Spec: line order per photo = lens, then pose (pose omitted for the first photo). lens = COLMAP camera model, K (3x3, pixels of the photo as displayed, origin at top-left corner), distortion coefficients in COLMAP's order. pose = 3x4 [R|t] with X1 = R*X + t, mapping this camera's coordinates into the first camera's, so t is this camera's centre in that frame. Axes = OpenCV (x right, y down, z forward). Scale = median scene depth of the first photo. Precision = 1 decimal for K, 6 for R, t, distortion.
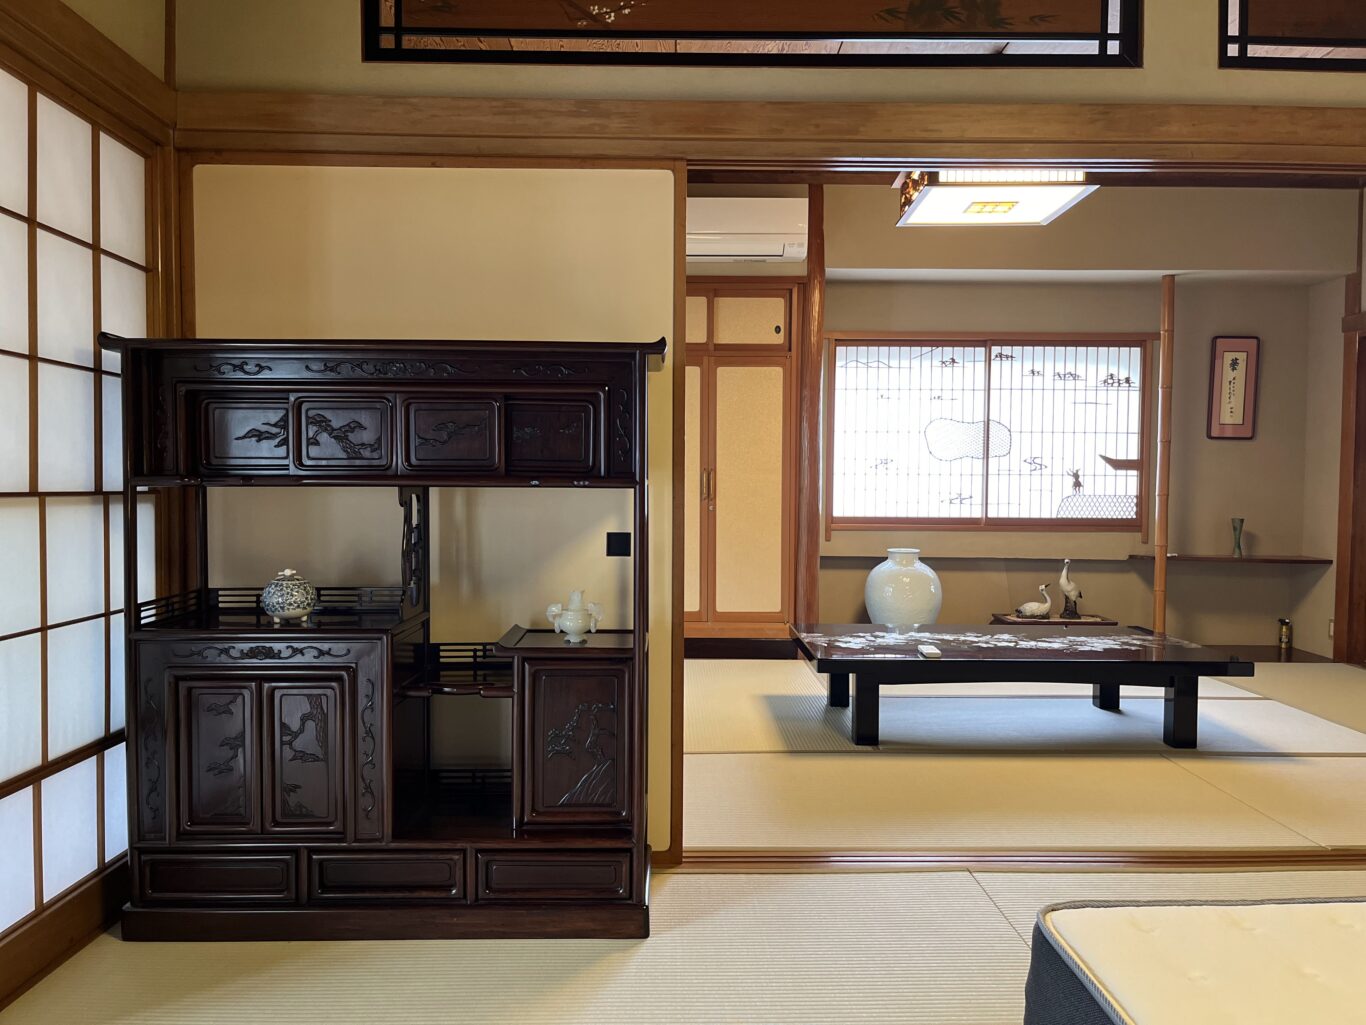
lens RADIAL K [[1039.8, 0, 686.4], [0, 1039.8, 519.1], [0, 0, 1]] dist [0.015197, 0.001904]
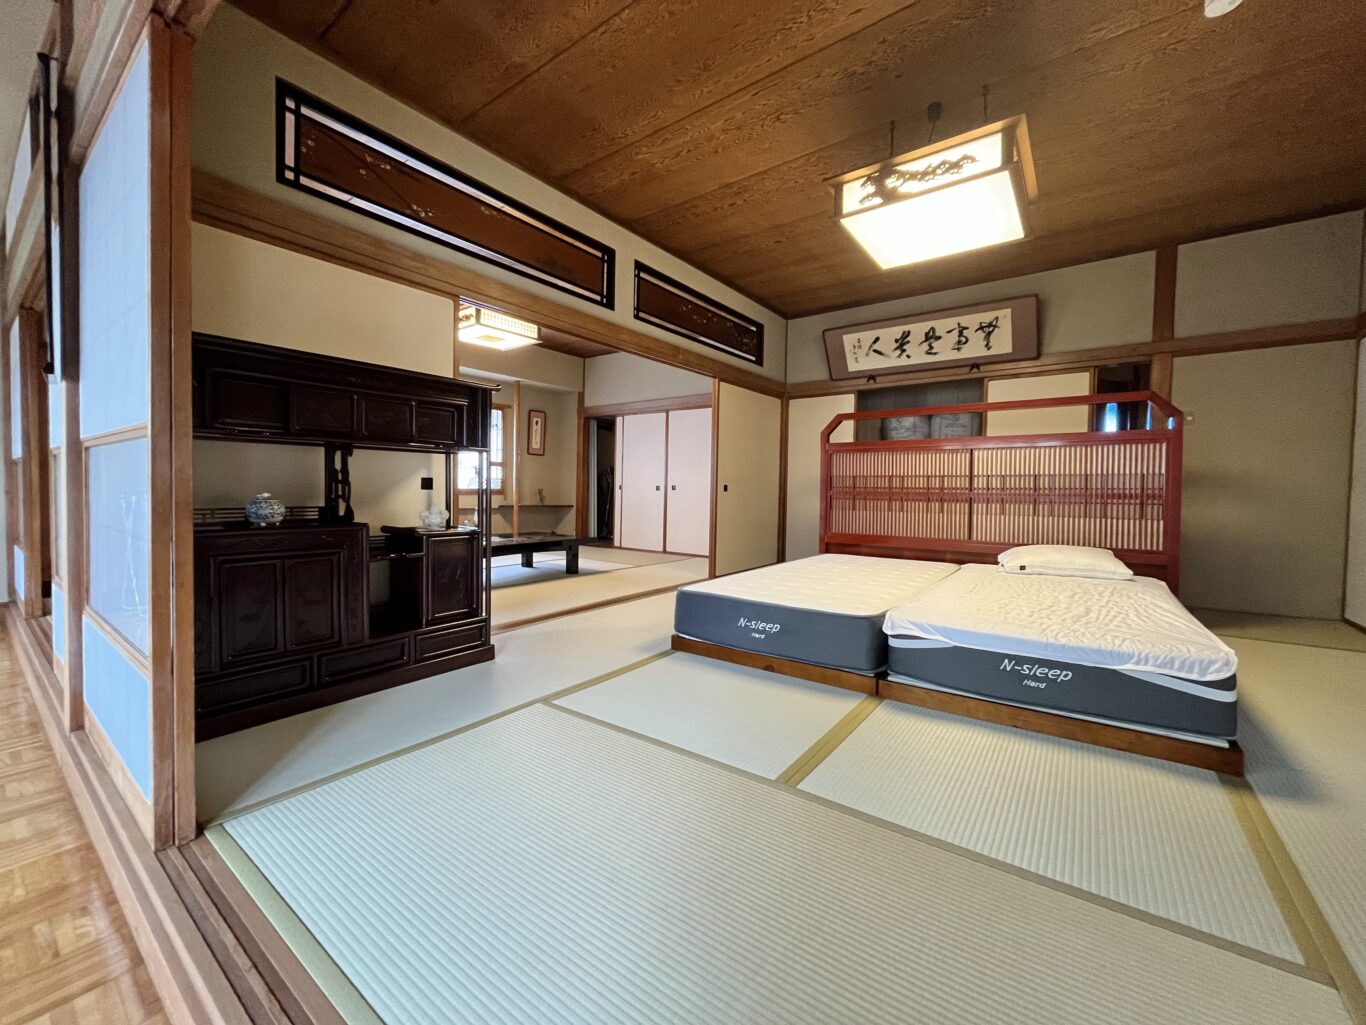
lens RADIAL K [[550.1, 0, 682.8], [0, 550.1, 506.0], [0, 0, 1]] dist [-0.000355, 0.000032]
pose [[0.610155, -0.019079, 0.792053, -0.591211], [0.013889, 0.999814, 0.013385, 0.058712], [-0.792161, 0.002834, 0.610306, -0.015425]]
